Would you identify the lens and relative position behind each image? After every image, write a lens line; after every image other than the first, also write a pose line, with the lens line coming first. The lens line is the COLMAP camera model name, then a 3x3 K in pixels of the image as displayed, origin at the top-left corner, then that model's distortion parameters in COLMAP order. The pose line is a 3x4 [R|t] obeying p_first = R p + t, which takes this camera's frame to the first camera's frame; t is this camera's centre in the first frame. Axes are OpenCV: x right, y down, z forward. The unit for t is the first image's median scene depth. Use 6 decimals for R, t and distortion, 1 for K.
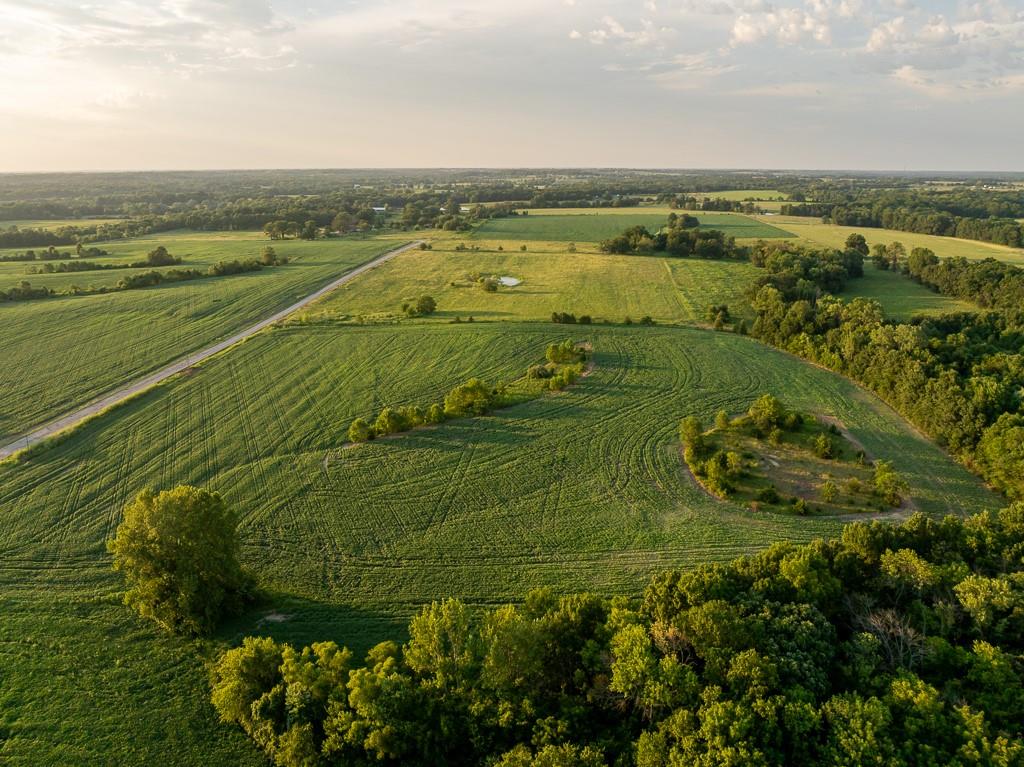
lens RADIAL K [[727.1, 0, 505.2], [0, 727.1, 381.1], [0, 0, 1]] dist [-0.049717, 0.013205]
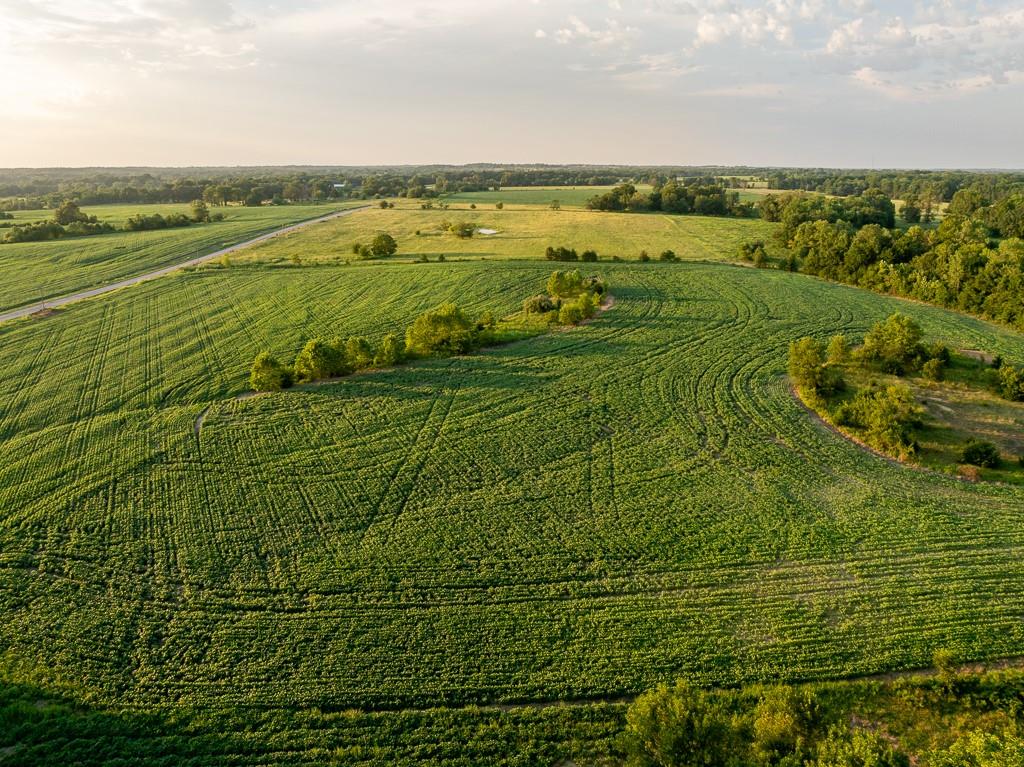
lens RADIAL K [[727.1, 0, 515.5], [0, 727.1, 376.9], [0, 0, 1]] dist [-0.049717, 0.013205]
pose [[0.998225, -0.009520, 0.058795, -0.021921], [0.009932, 0.999928, -0.006733, 0.067756], [-0.058726, 0.007305, 0.998247, 0.320569]]
